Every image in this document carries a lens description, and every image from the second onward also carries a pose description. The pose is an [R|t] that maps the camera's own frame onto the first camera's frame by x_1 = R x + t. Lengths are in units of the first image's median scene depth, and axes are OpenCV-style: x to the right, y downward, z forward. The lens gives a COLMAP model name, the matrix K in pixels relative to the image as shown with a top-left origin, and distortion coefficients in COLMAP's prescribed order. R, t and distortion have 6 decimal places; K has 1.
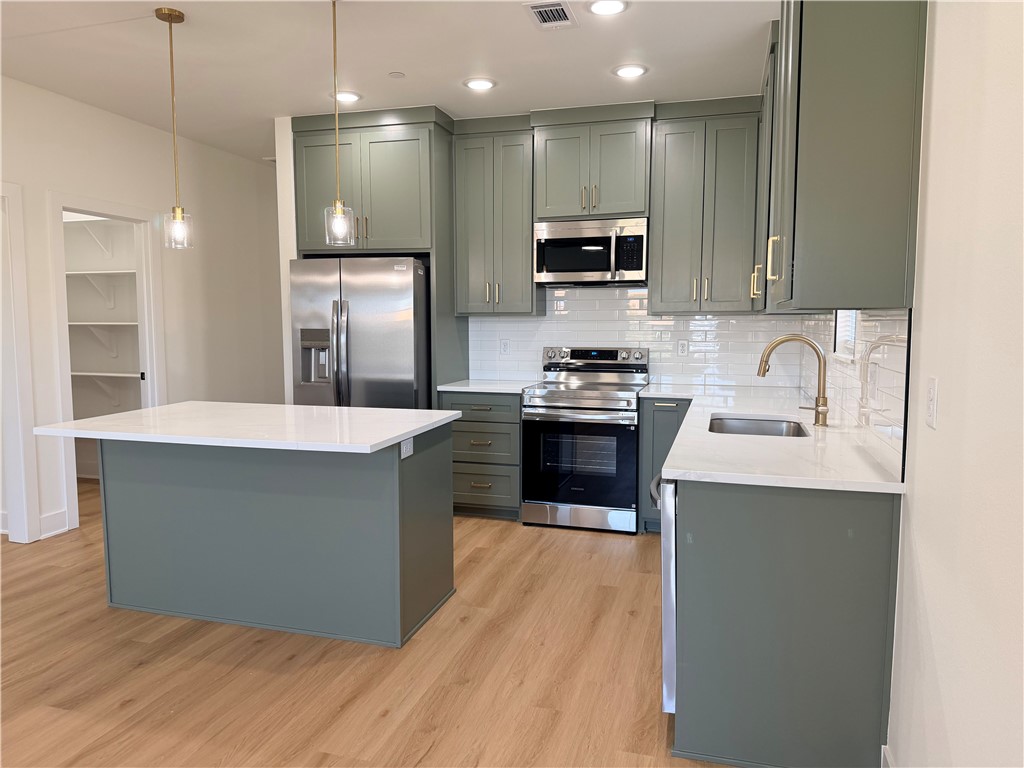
lens RADIAL K [[721.6, 0, 507.4], [0, 721.6, 390.7], [0, 0, 1]] dist [0.046755, -0.053128]
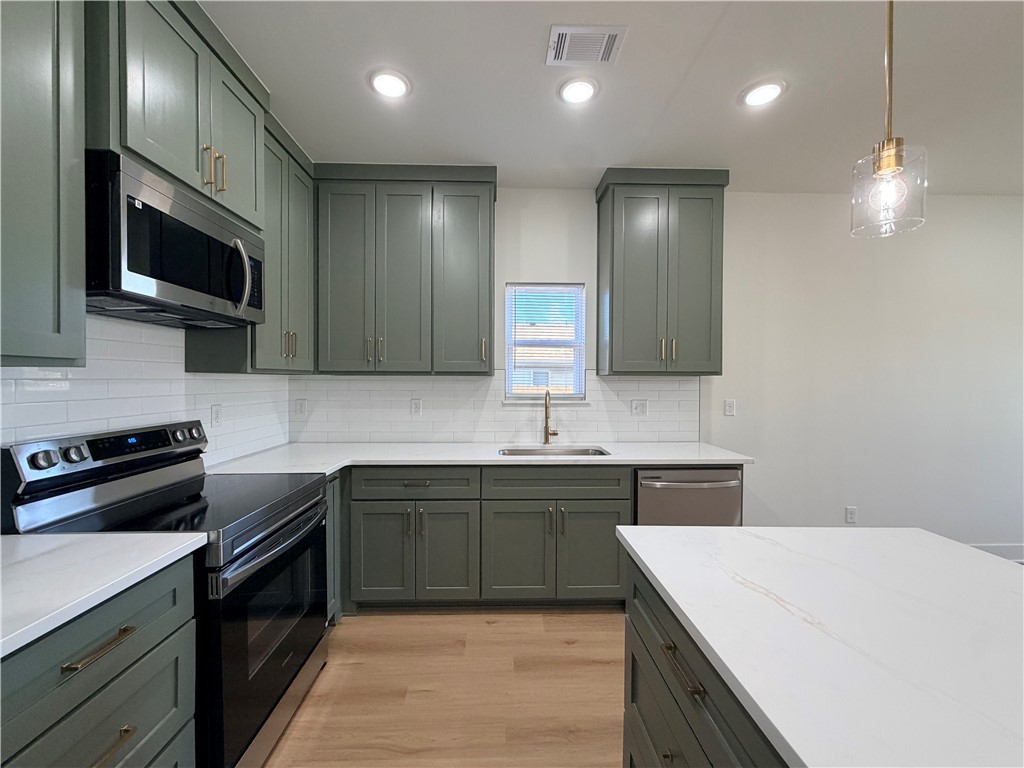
lens RADIAL K [[410.1, 0, 508.8], [0, 410.1, 384.9], [0, 0, 1]] dist [-0.000401, -0.000989]
pose [[-0.319647, -0.014026, 0.947433, -0.272104], [0.090051, 0.994915, 0.045111, -0.086342], [-0.943248, 0.099737, -0.316758, 0.879472]]
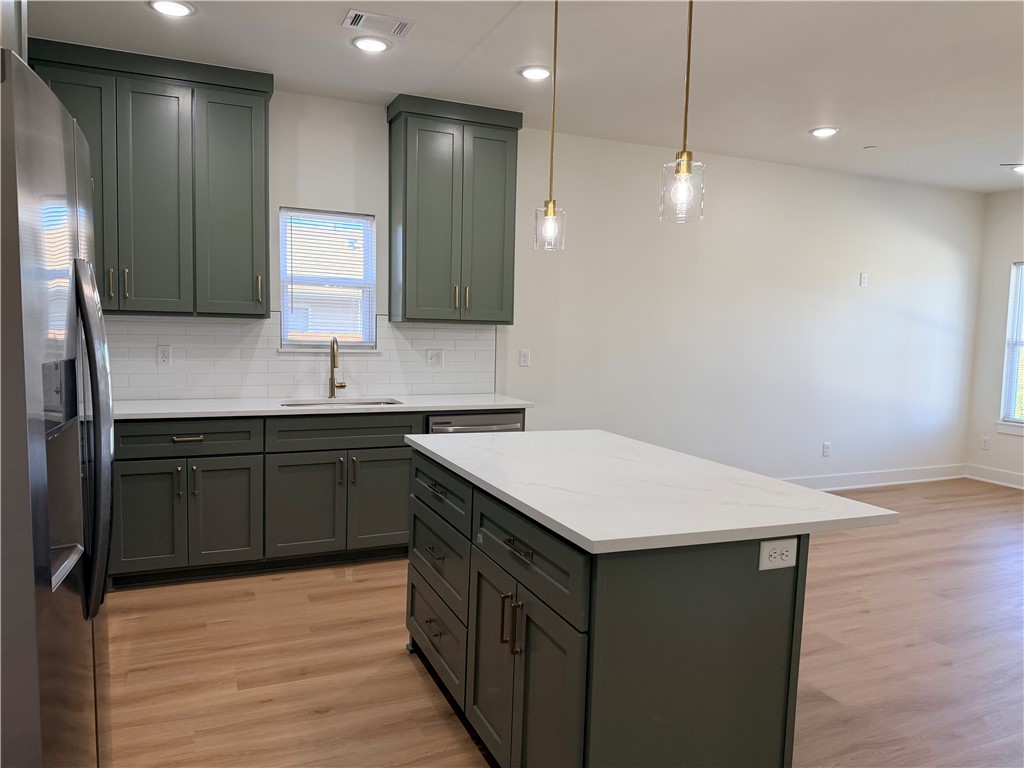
lens RADIAL K [[721.6, 0, 522.6], [0, 721.6, 390.8], [0, 0, 1]] dist [0.046755, -0.053128]
pose [[-0.661784, -0.081475, 0.745254, -0.582244], [0.048855, 0.987277, 0.151318, -0.107142], [-0.748101, 0.136549, -0.649384, 1.067755]]
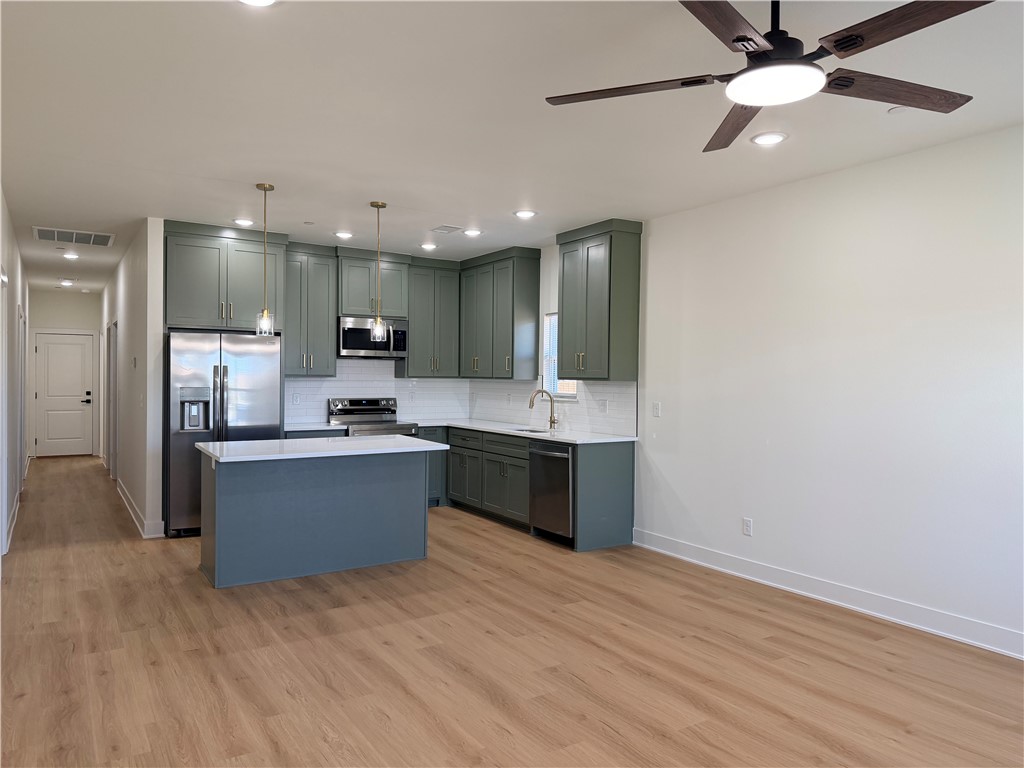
lens RADIAL K [[721.6, 0, 519.4], [0, 721.6, 390.8], [0, 0, 1]] dist [0.046755, -0.053128]
pose [[0.648728, -0.009573, 0.760960, -0.887122], [0.065152, 0.996948, -0.043001, 0.012910], [-0.758226, 0.077474, 0.647372, -0.263030]]
